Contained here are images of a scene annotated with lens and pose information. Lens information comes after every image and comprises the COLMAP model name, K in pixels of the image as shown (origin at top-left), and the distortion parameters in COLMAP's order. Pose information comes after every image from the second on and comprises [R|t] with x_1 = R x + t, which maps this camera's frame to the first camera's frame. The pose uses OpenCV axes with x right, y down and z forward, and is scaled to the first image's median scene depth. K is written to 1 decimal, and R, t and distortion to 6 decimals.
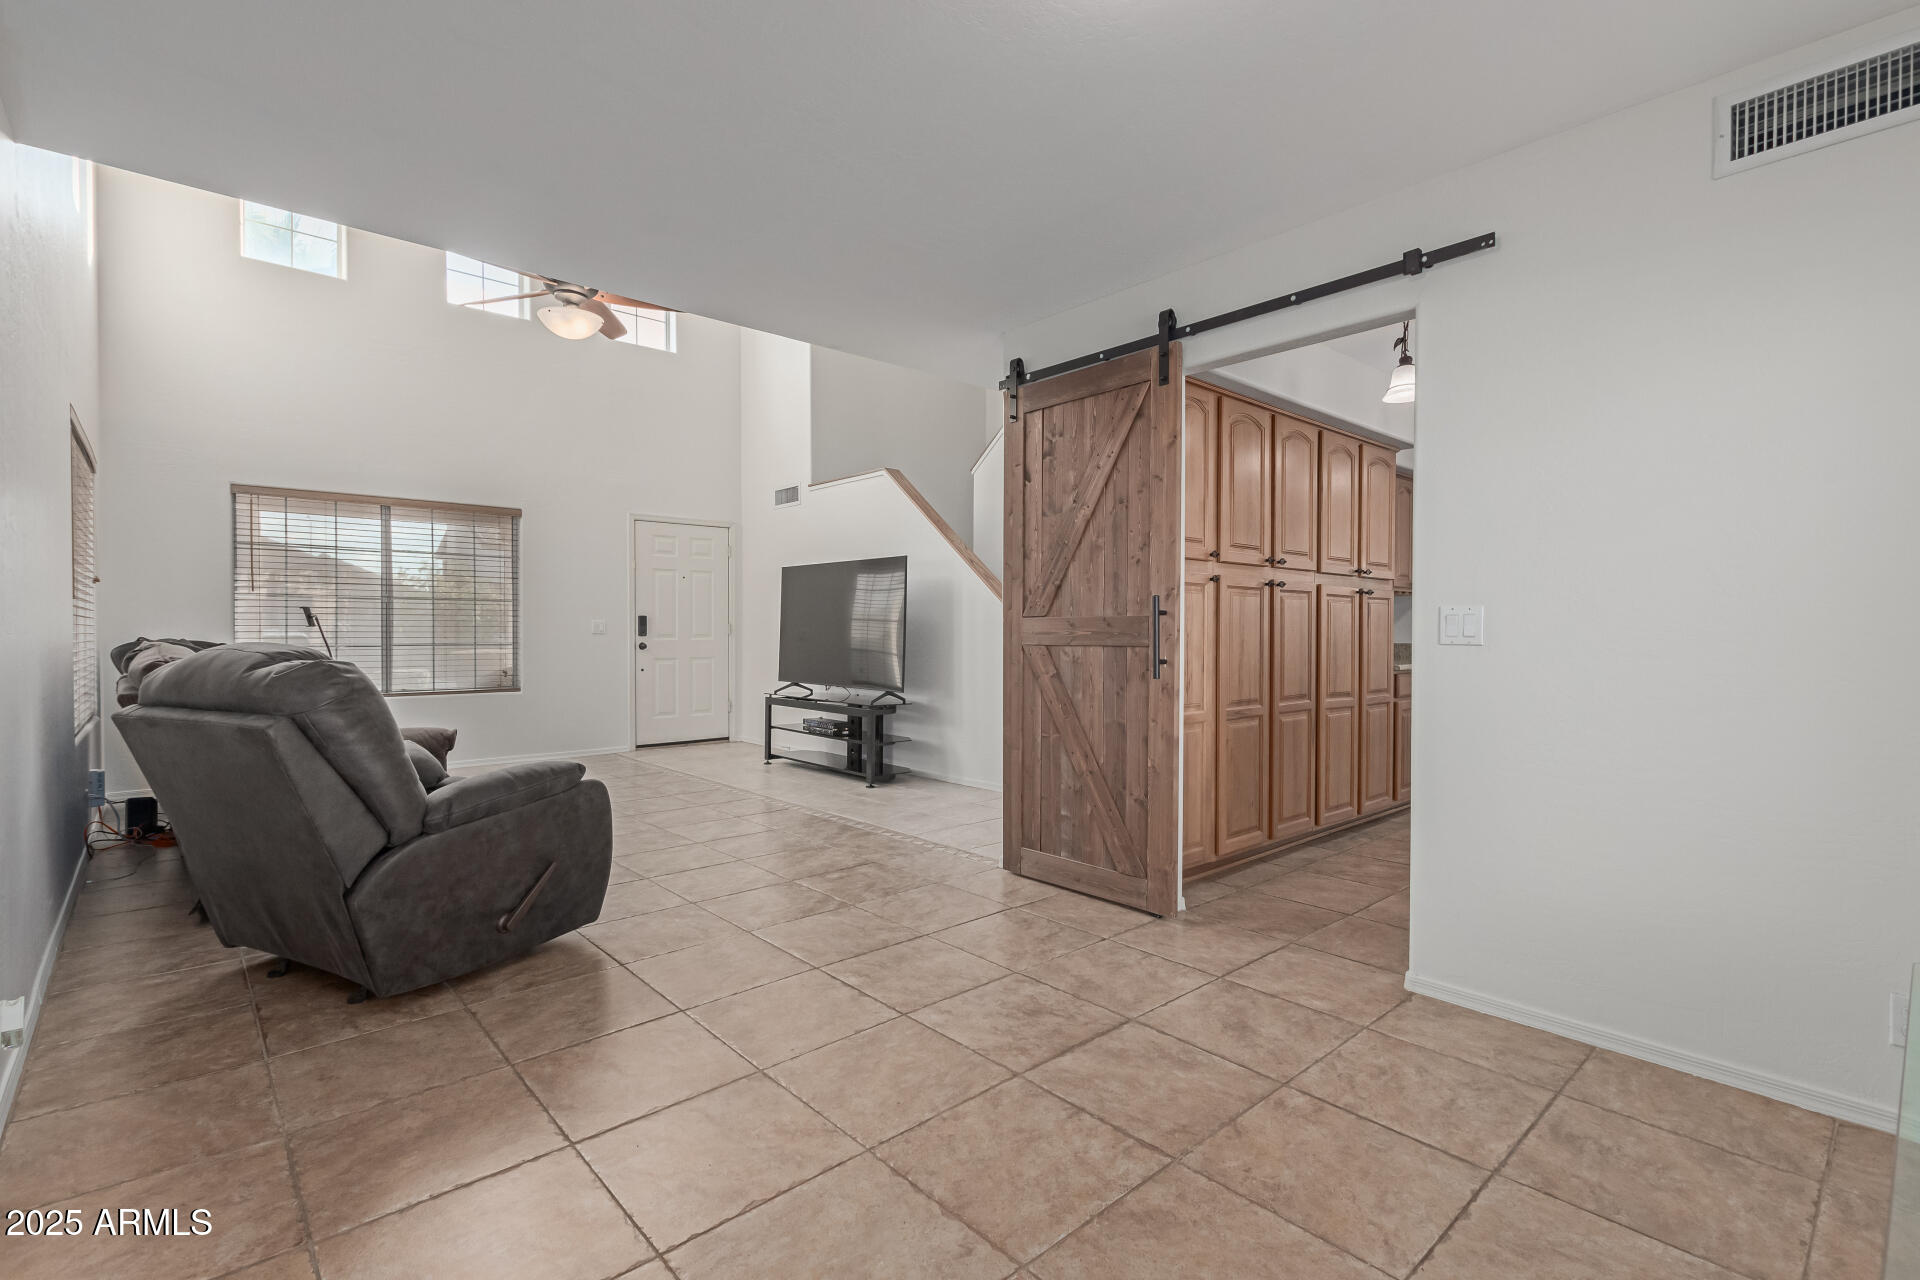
lens RADIAL K [[877.7, 0, 966.9], [0, 877.7, 639.4], [0, 0, 1]] dist [0.012045, -0.004457]
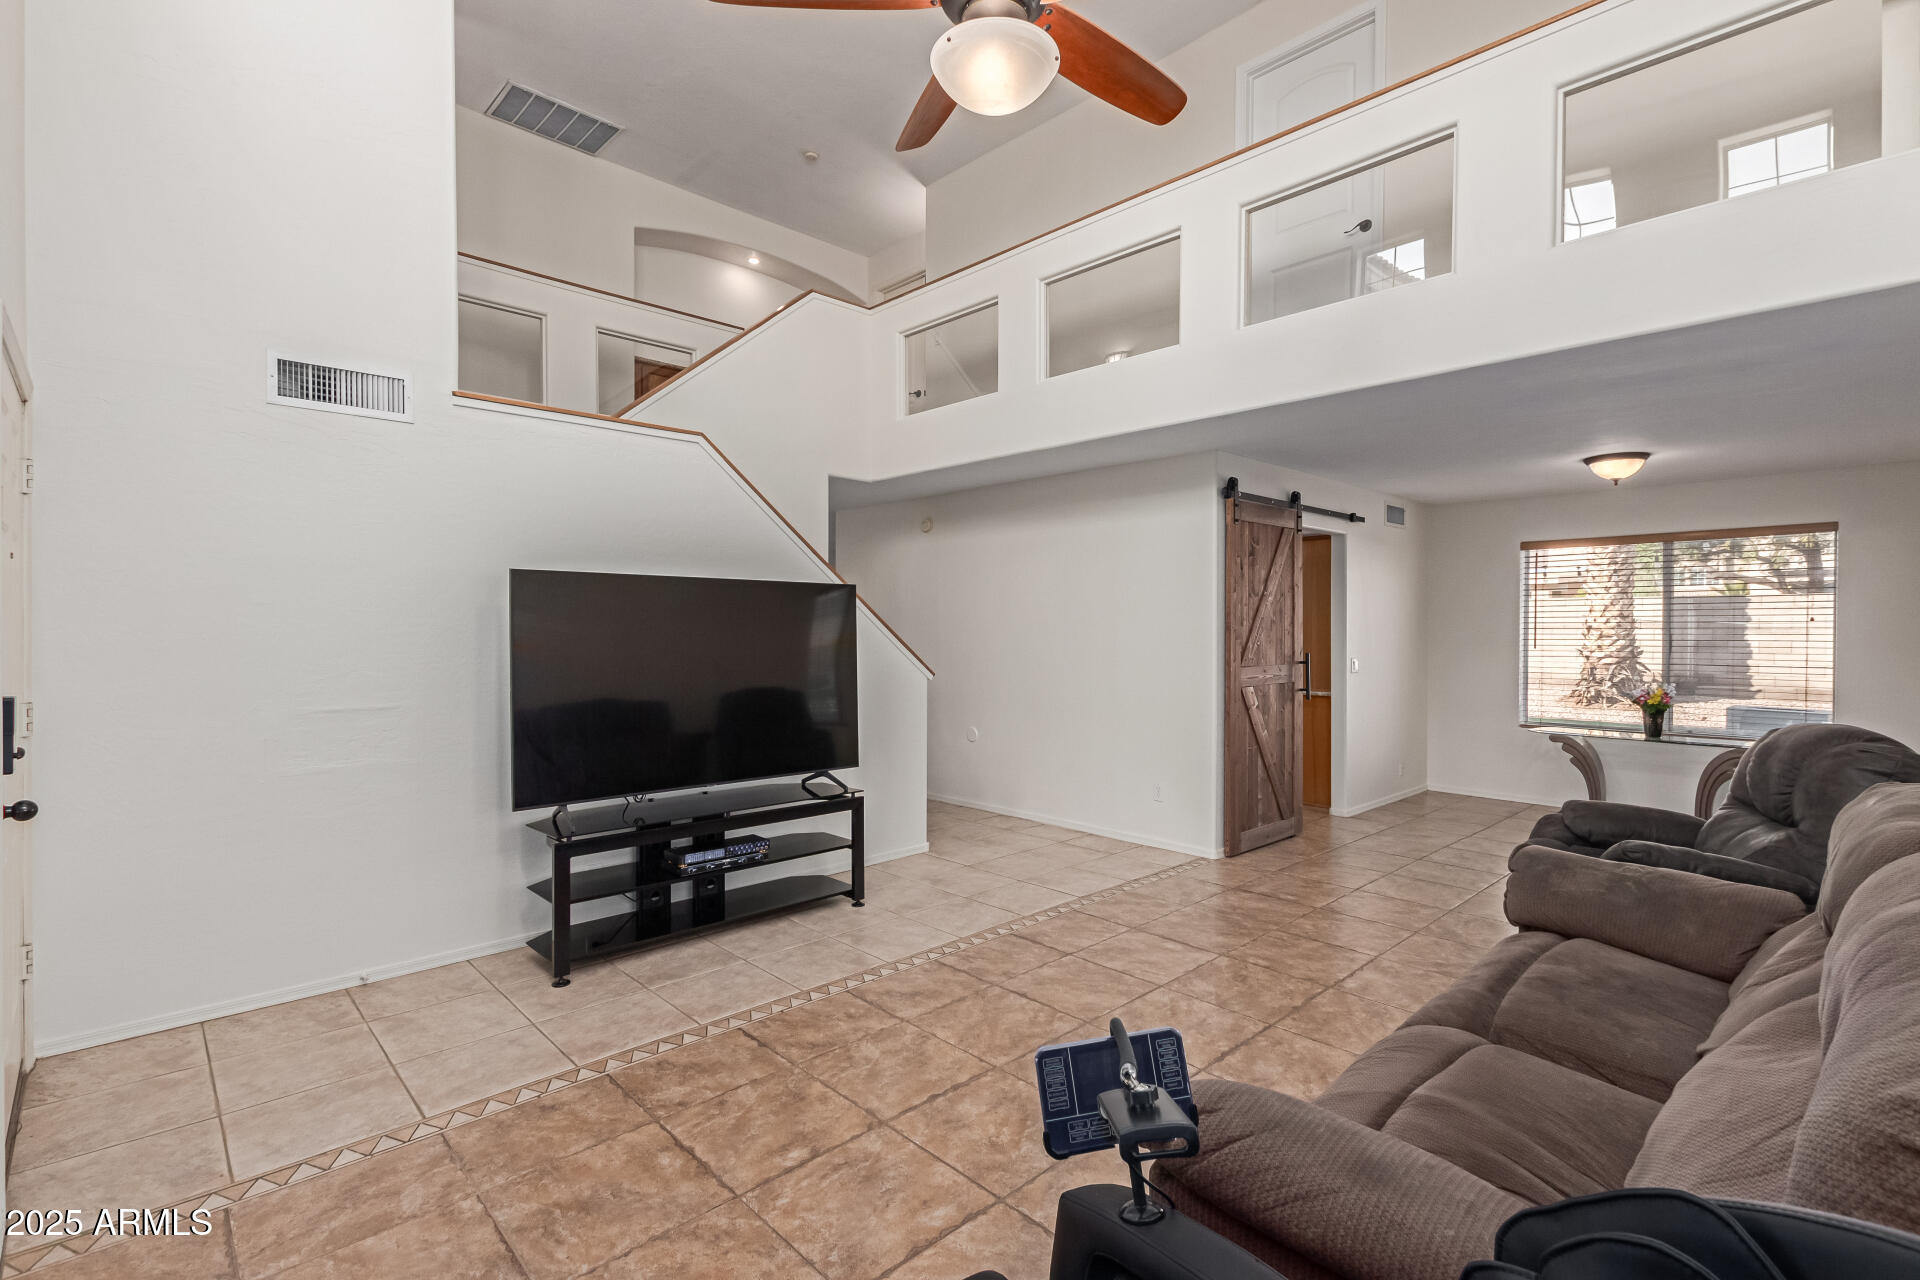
lens RADIAL K [[877.7, 0, 960.0], [0, 877.7, 636.6], [0, 0, 1]] dist [0.012045, -0.004457]
pose [[-0.021260, -0.012336, 0.999698, -0.923811], [0.009926, 0.999872, 0.012549, -0.066819], [-0.999725, 0.010190, -0.021134, 1.035284]]
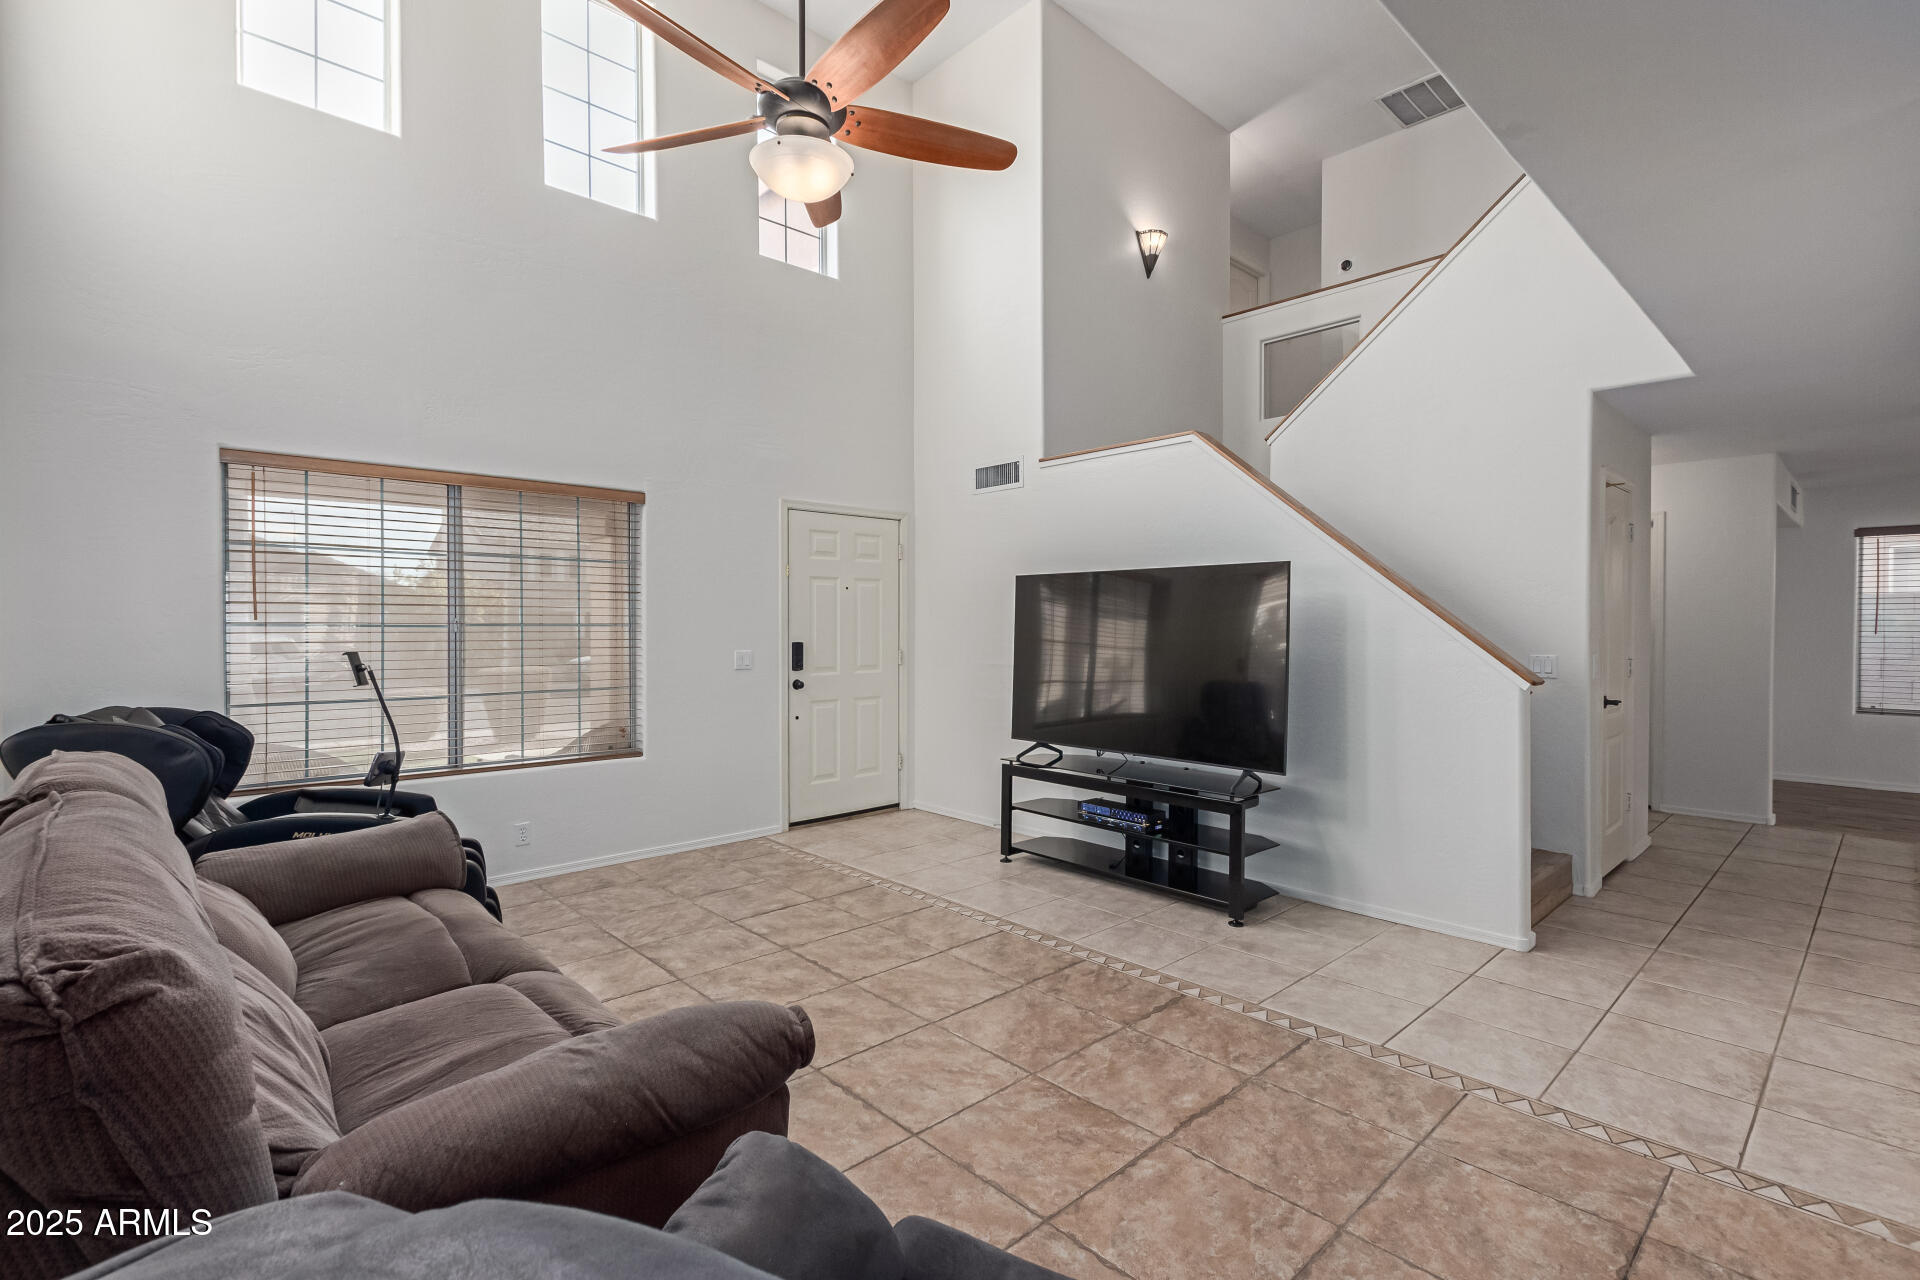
lens RADIAL K [[877.7, 0, 966.7], [0, 877.7, 635.6], [0, 0, 1]] dist [0.012045, -0.004457]
pose [[0.999890, -0.003447, 0.014432, -0.350315], [0.003445, 0.999994, 0.000146, -0.046610], [-0.014432, -0.000097, 0.999896, 0.409358]]
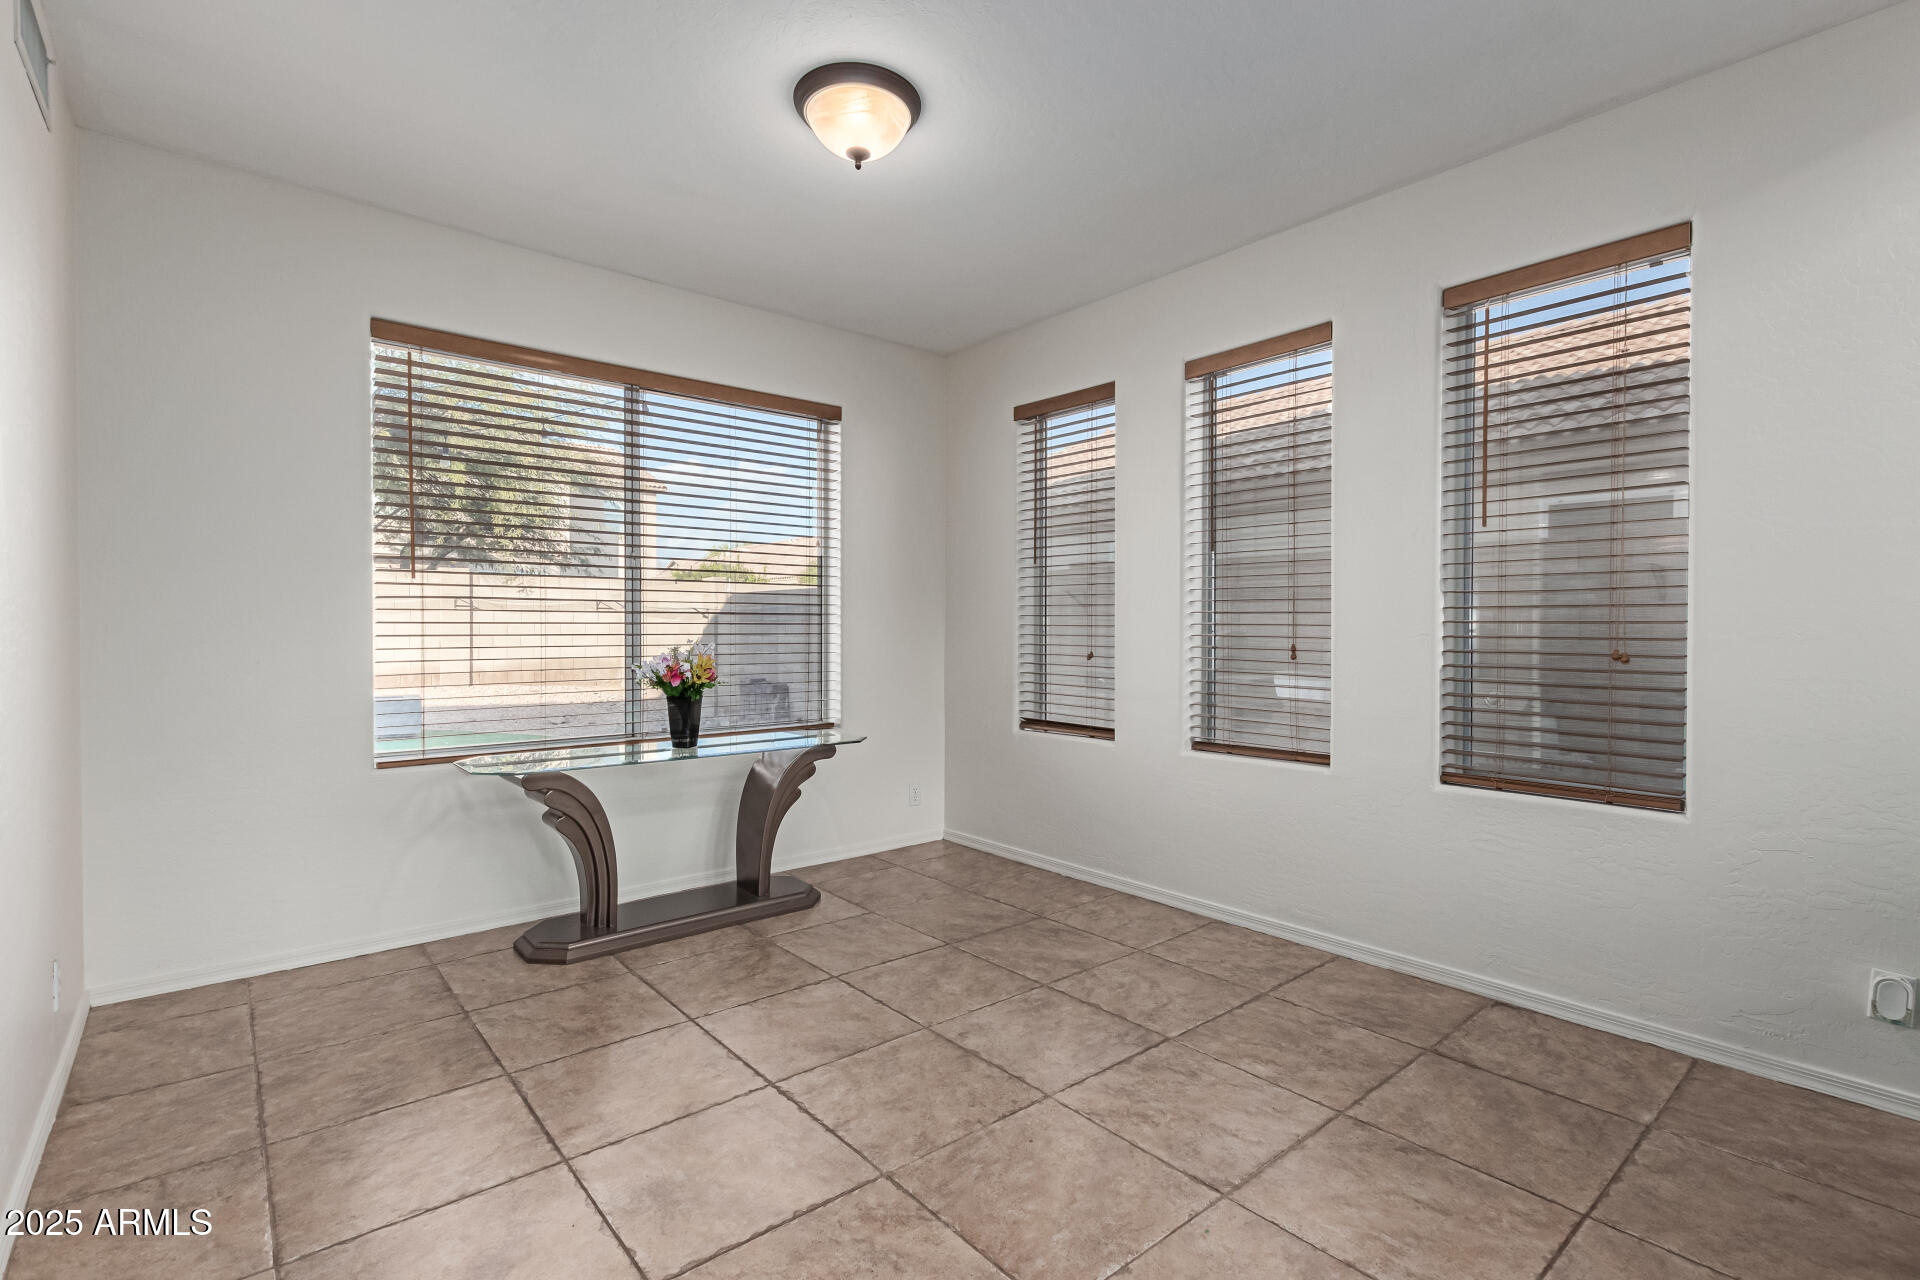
lens RADIAL K [[877.7, 0, 959.9], [0, 877.7, 640.4], [0, 0, 1]] dist [0.012045, -0.004457]
pose [[-0.999276, -0.004169, 0.037809, -0.014022], [-0.003300, 0.999729, 0.023023, 0.000109], [-0.037895, 0.022881, -0.999020, 0.701385]]
